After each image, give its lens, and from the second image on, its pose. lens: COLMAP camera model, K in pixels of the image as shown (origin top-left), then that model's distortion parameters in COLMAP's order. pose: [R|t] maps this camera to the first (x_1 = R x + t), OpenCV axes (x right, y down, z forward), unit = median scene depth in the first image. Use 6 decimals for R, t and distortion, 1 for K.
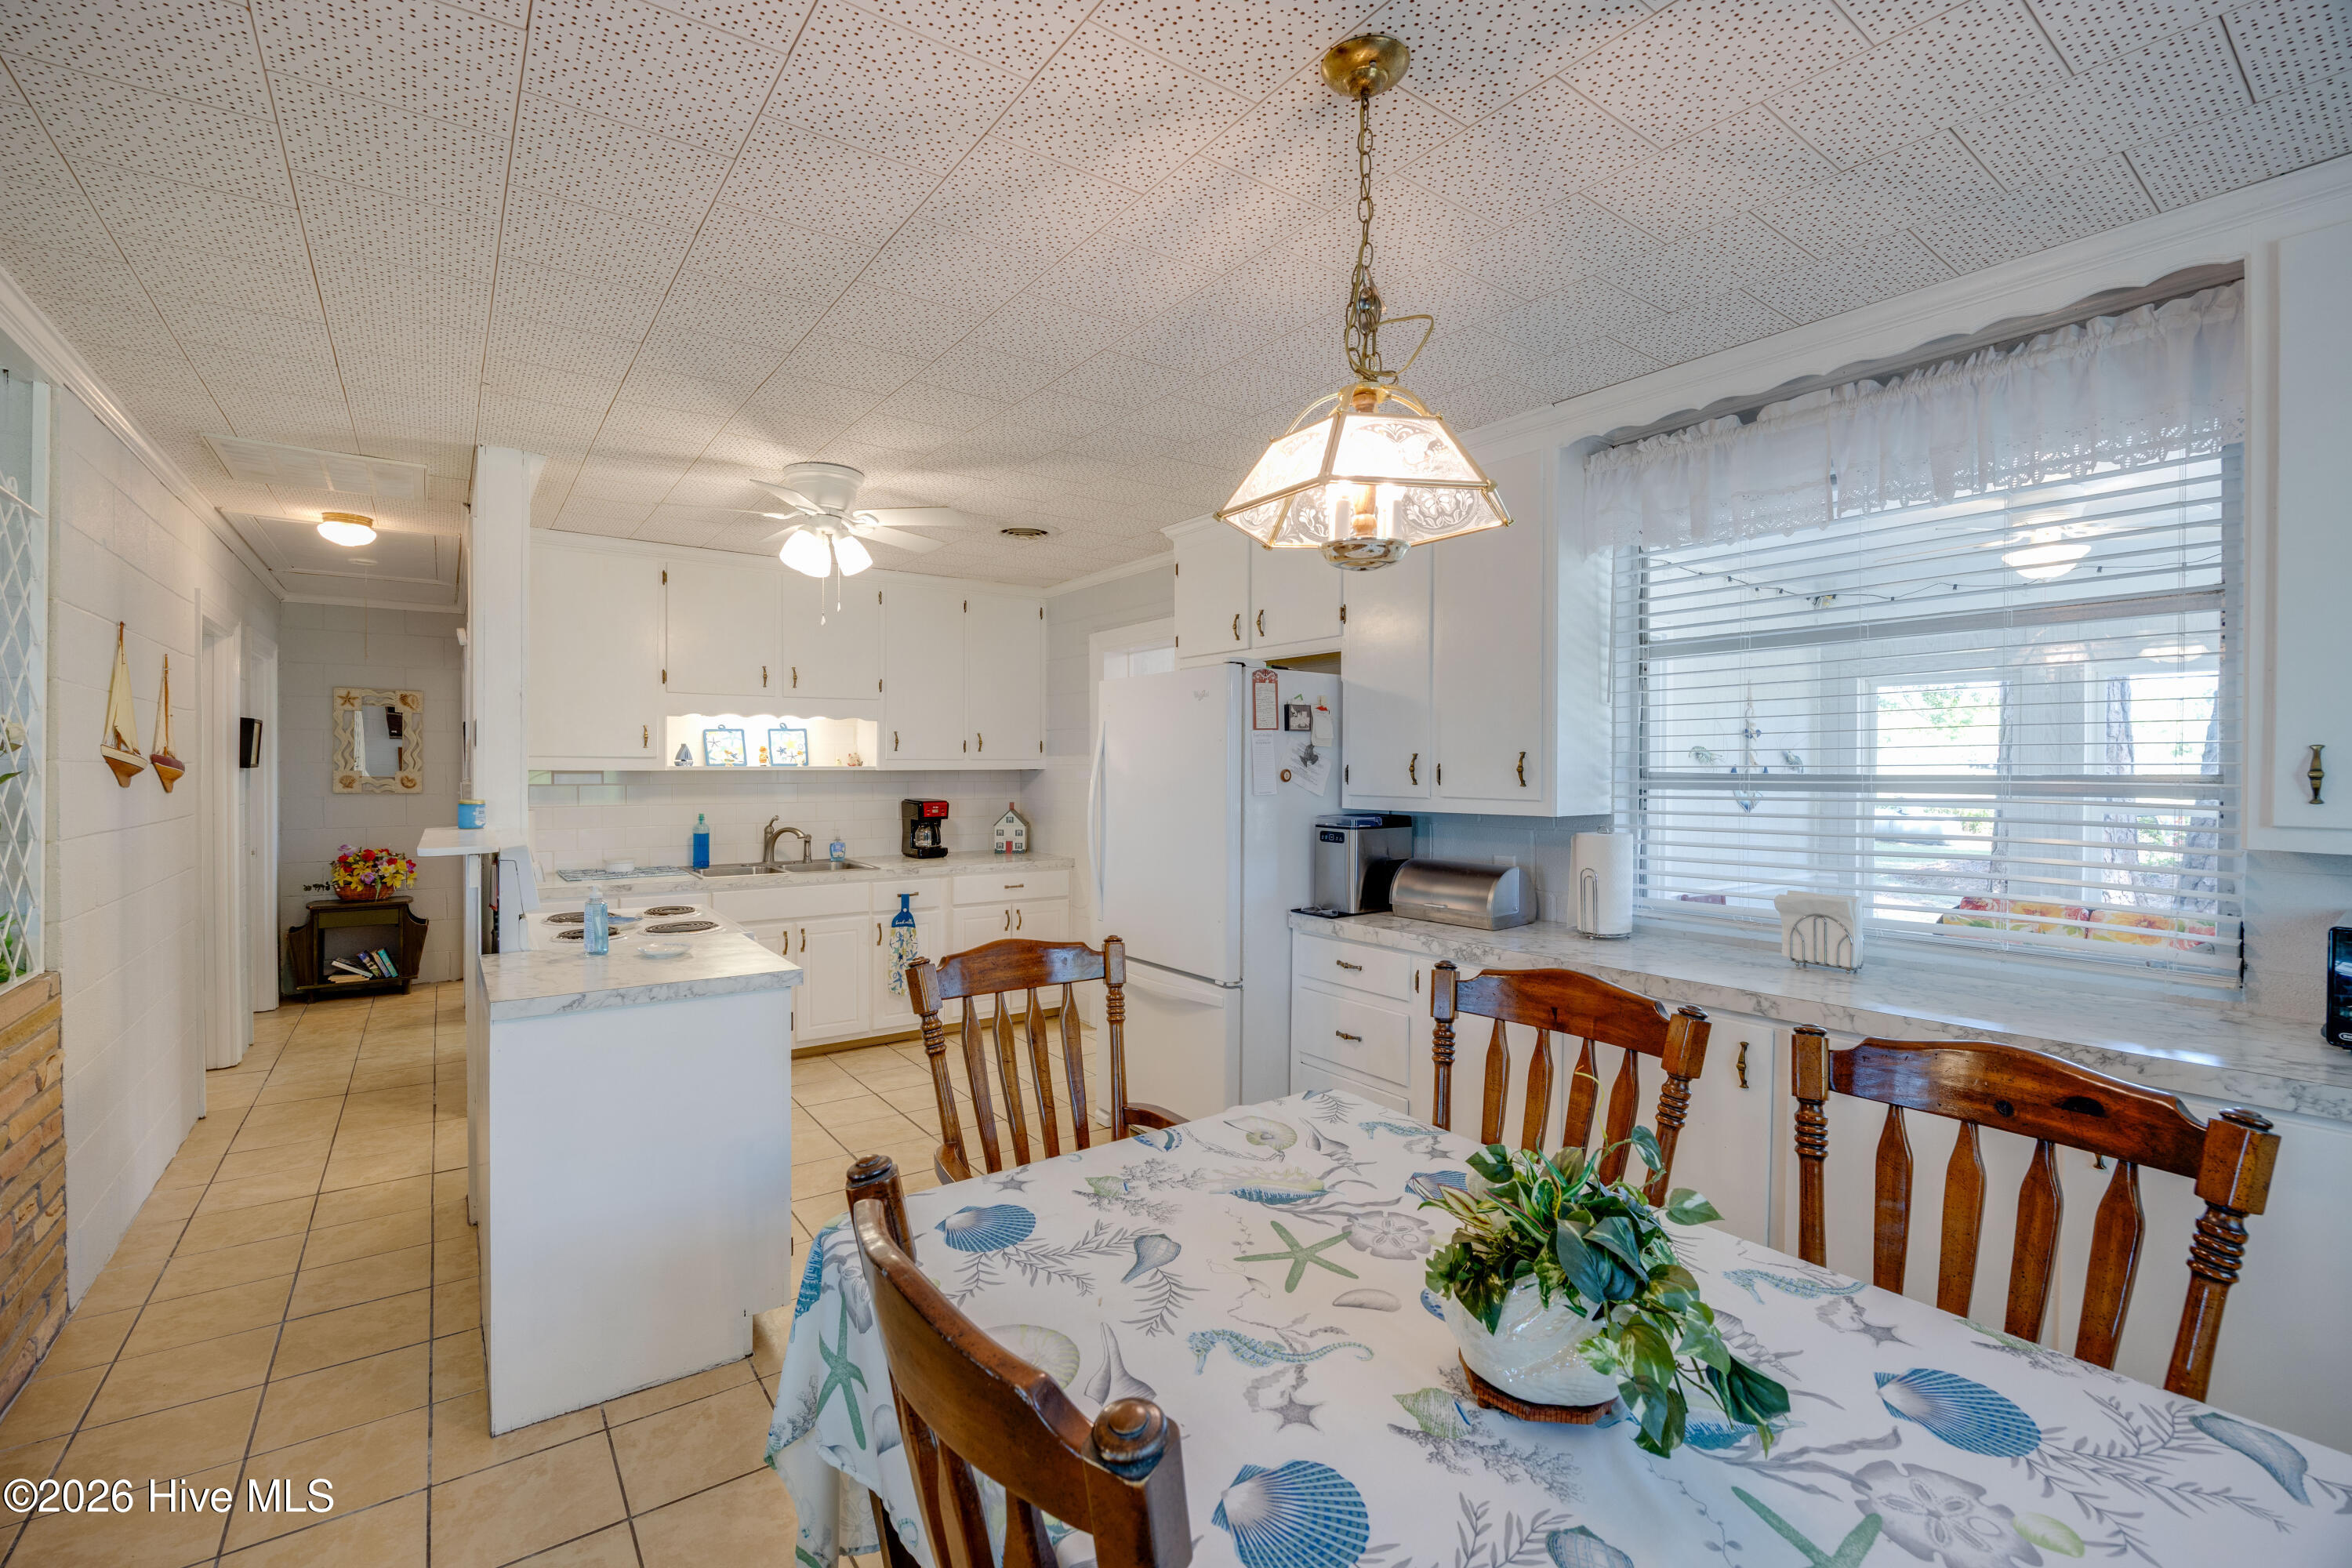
lens RADIAL K [[995.6, 0, 1189.9], [0, 995.6, 763.6], [0, 0, 1]] dist [-0.001824, -0.000132]
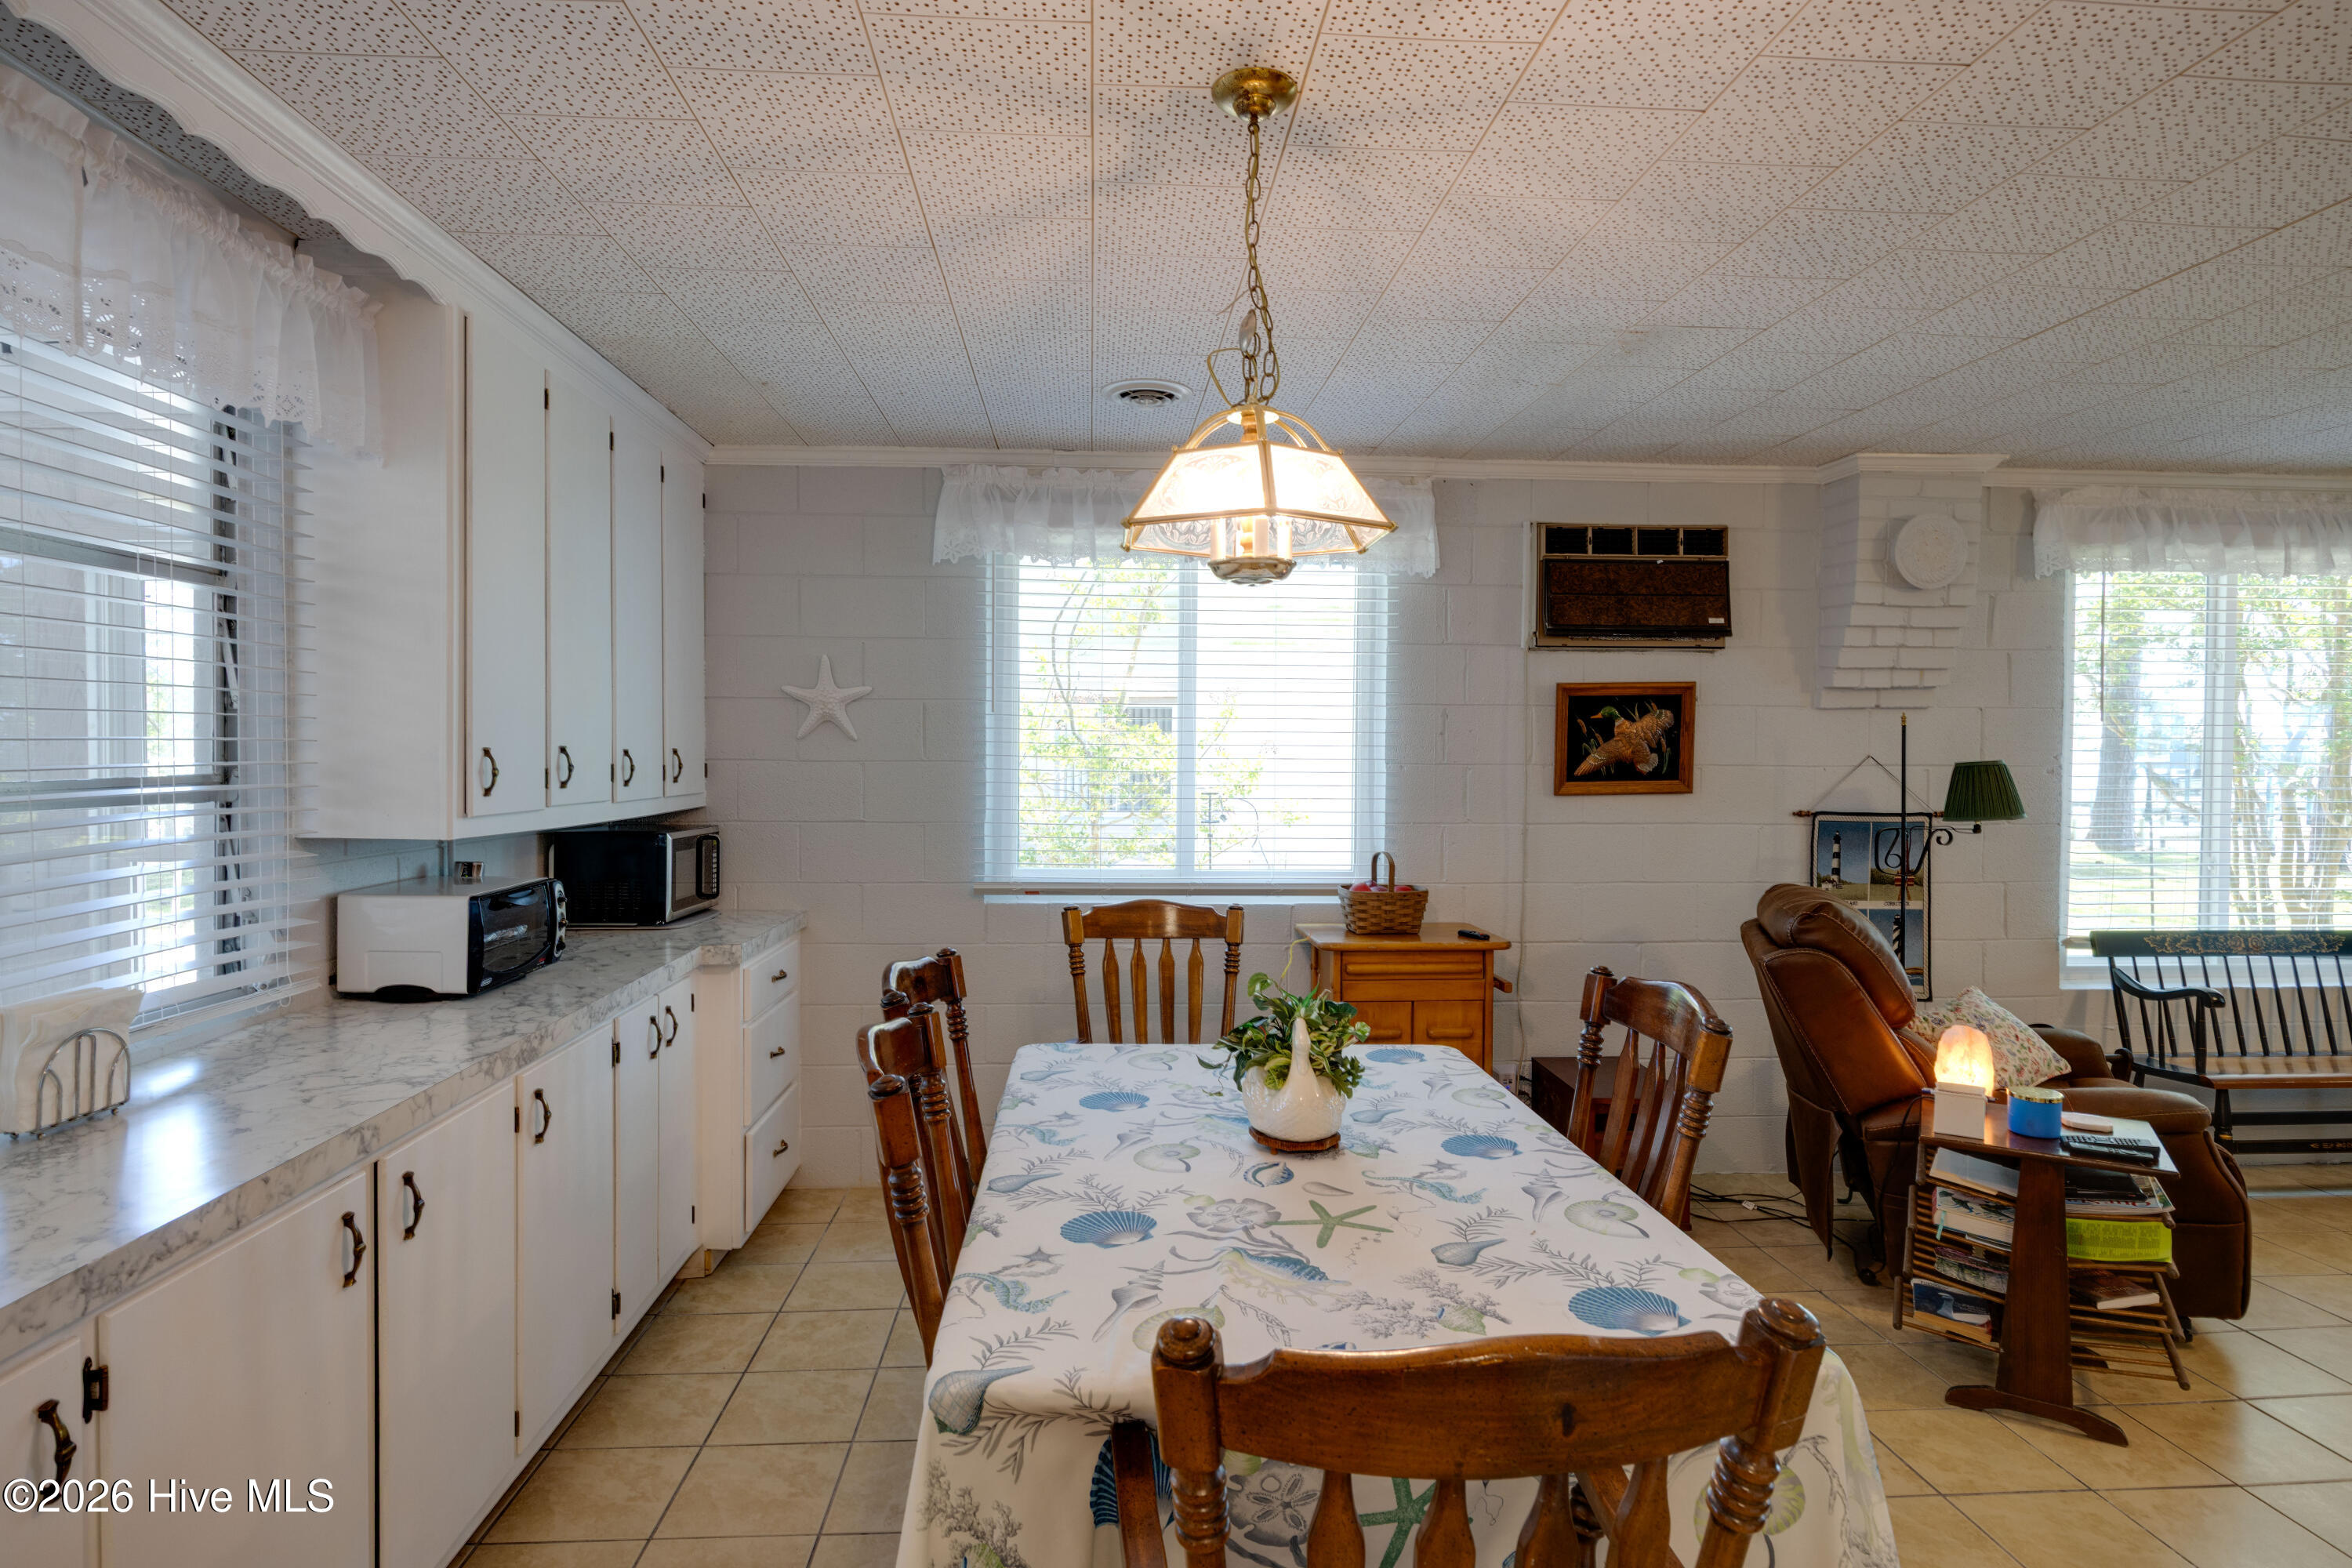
lens RADIAL K [[1248.8, 0, 1160.0], [0, 1248.8, 776.8], [0, 0, 1]] dist [-0.010491, -0.001189]
pose [[-0.828351, -0.016746, 0.559959, -0.138875], [-0.008009, 0.999805, 0.018053, -0.005526], [-0.560153, 0.010470, -0.828323, 0.631901]]
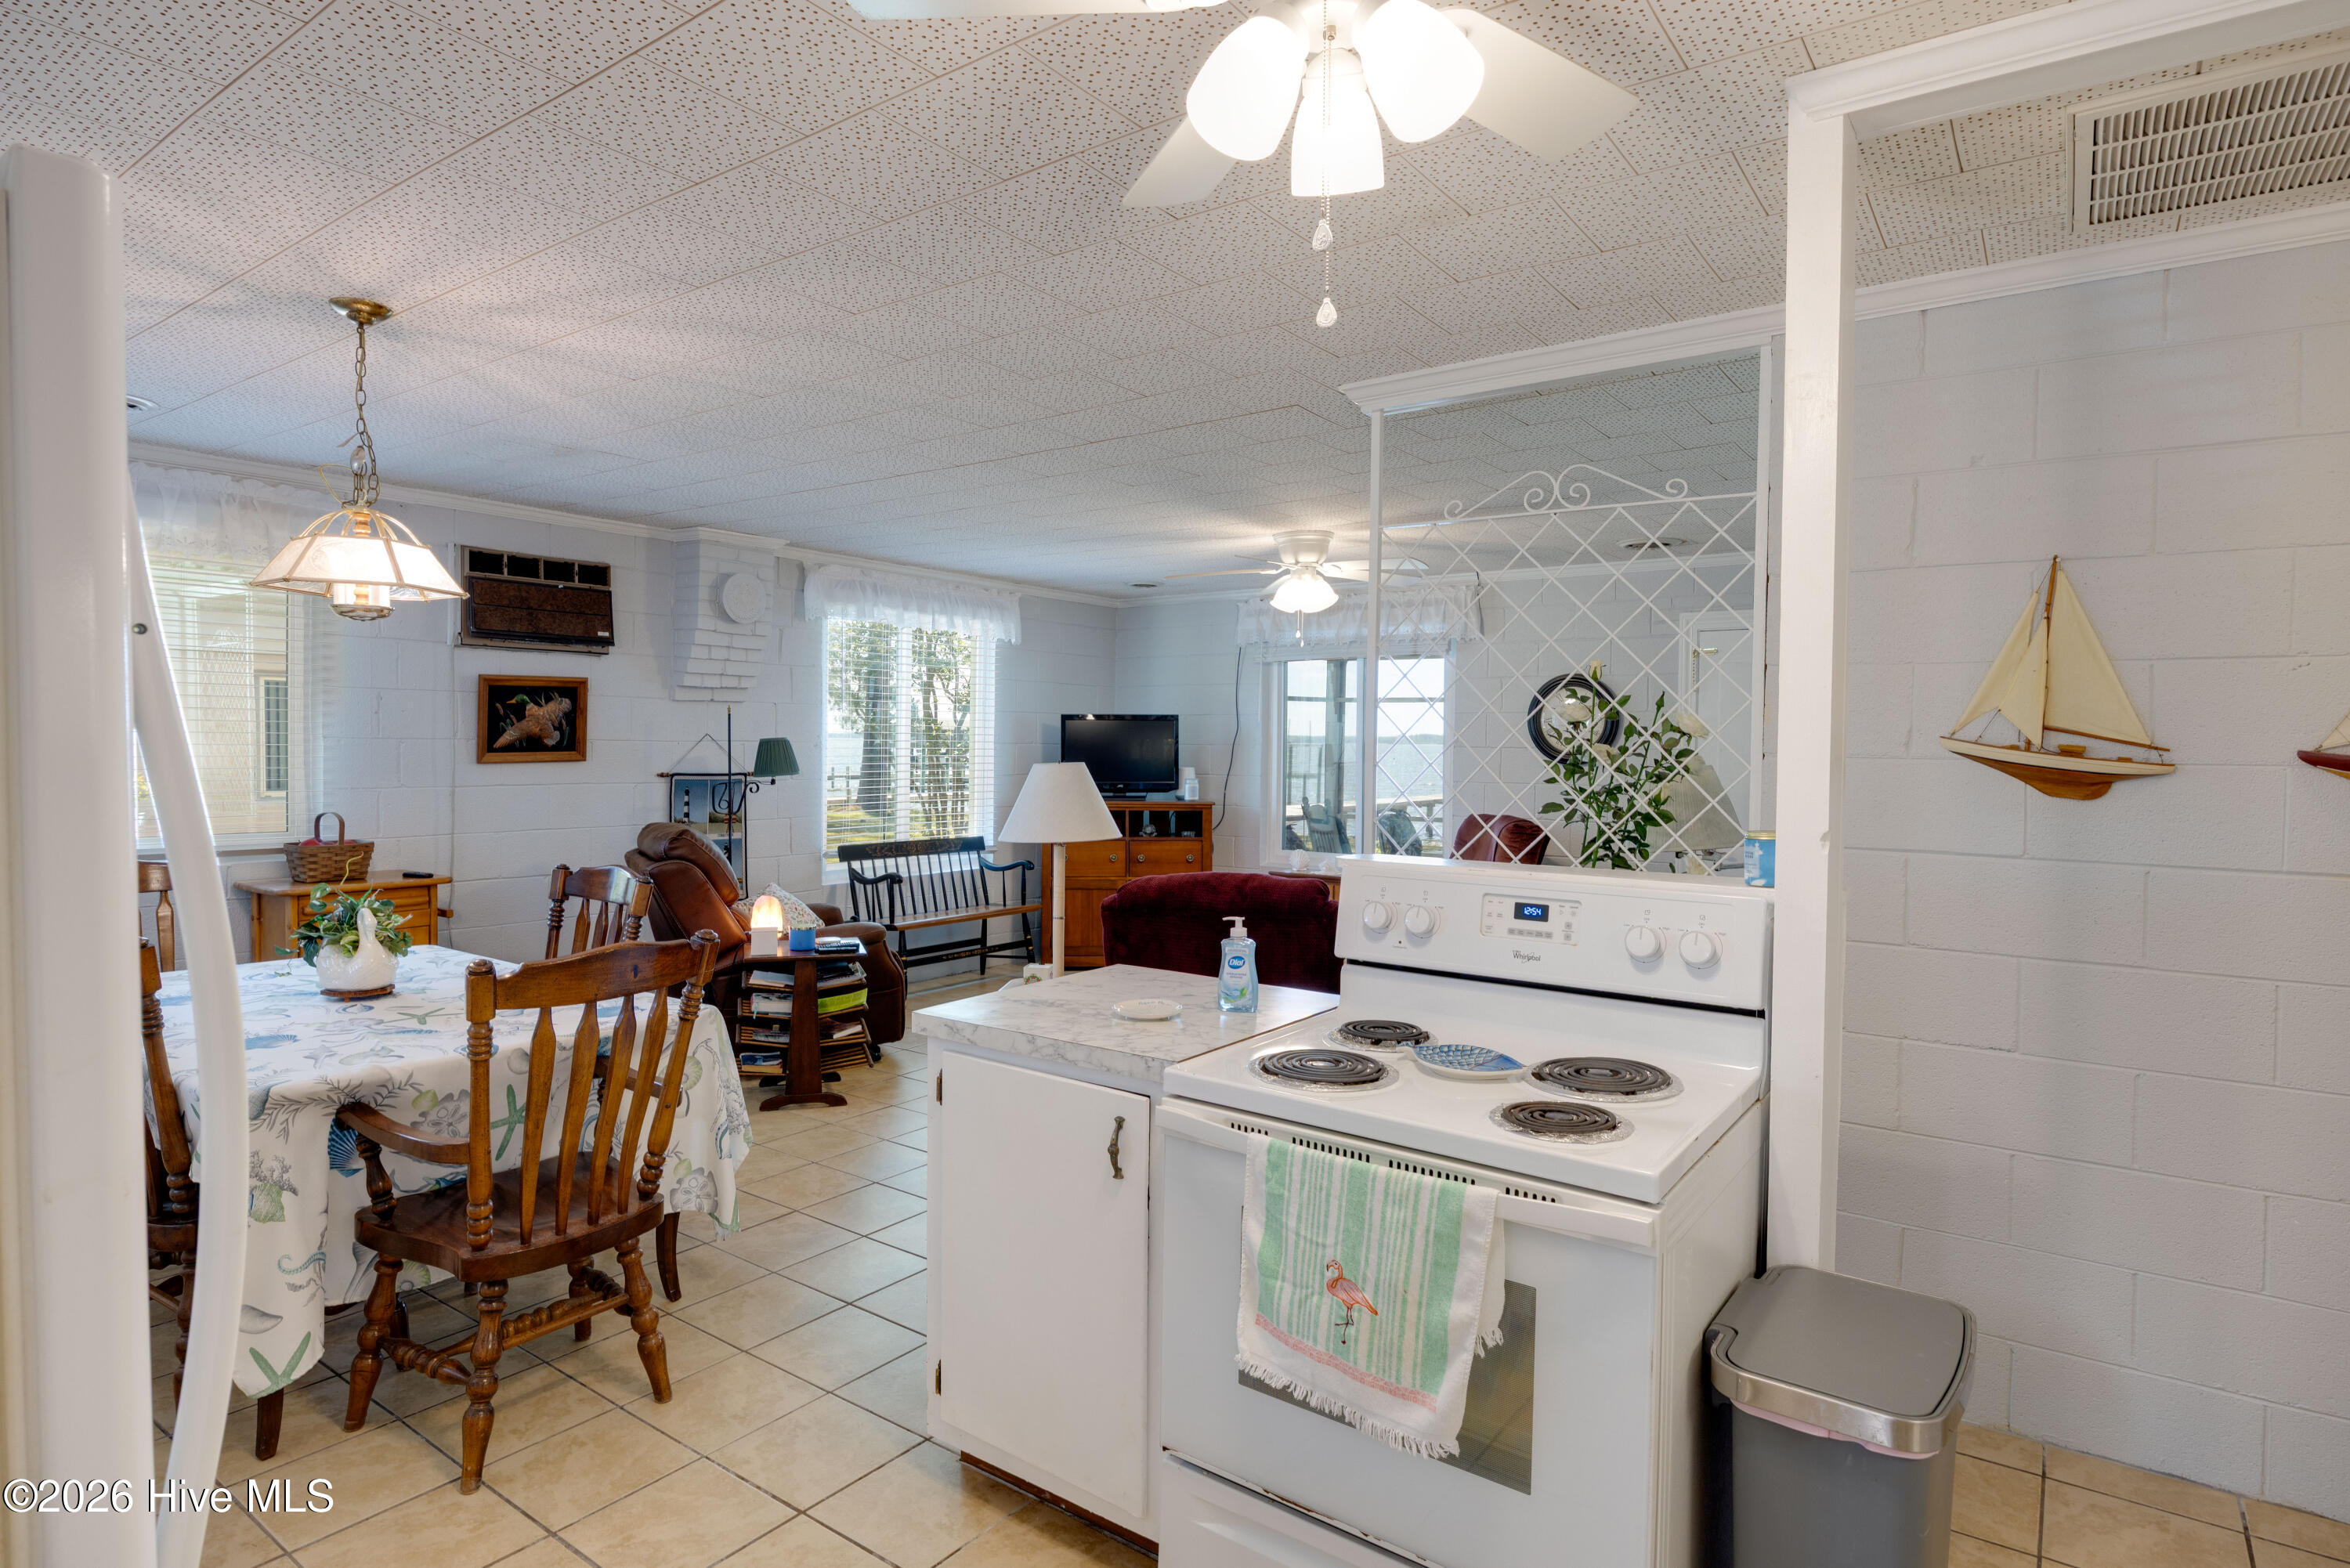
lens RADIAL K [[1306.4, 0, 1170.0], [0, 1306.4, 774.8], [0, 0, 1]] dist [0.003942, -0.001596]
pose [[-0.961757, -0.007441, -0.273803, -0.150459], [-0.013691, 0.999687, 0.020922, -0.001455], [0.273561, 0.023871, -0.961558, 1.025806]]
